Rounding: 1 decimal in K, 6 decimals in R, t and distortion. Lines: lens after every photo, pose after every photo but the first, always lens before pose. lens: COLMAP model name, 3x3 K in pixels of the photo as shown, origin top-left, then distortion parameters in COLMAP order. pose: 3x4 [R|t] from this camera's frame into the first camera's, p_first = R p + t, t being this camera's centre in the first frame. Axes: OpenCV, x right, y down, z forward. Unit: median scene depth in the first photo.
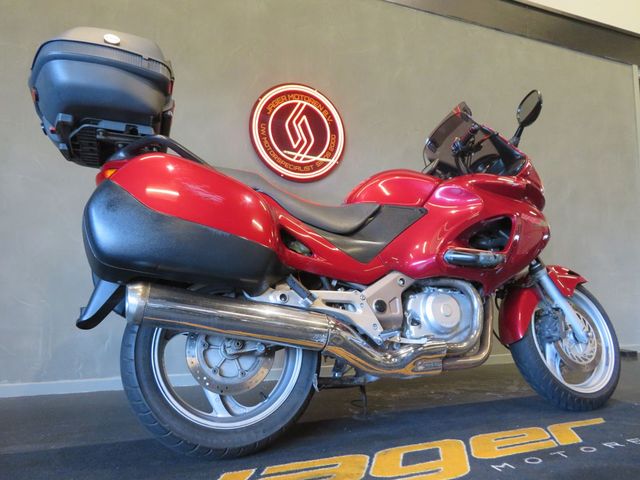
lens RADIAL K [[456.0, 0, 320.0], [0, 456.0, 240.0], [0, 0, 1]] dist [-0.004818, 0.001067]
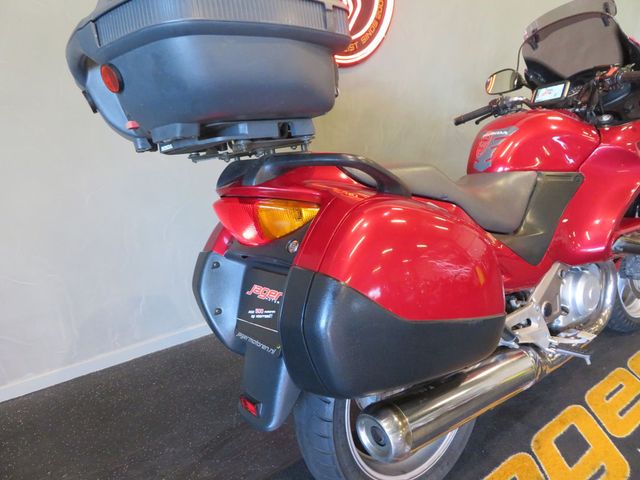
lens RADIAL K [[456.0, 0, 320.0], [0, 456.0, 240.0], [0, 0, 1]] dist [-0.004818, 0.001067]
pose [[0.970029, -0.082571, 0.228530, -0.469811], [-0.026911, 0.898202, 0.438758, -0.340213], [-0.241495, -0.431758, 0.869060, 0.374506]]
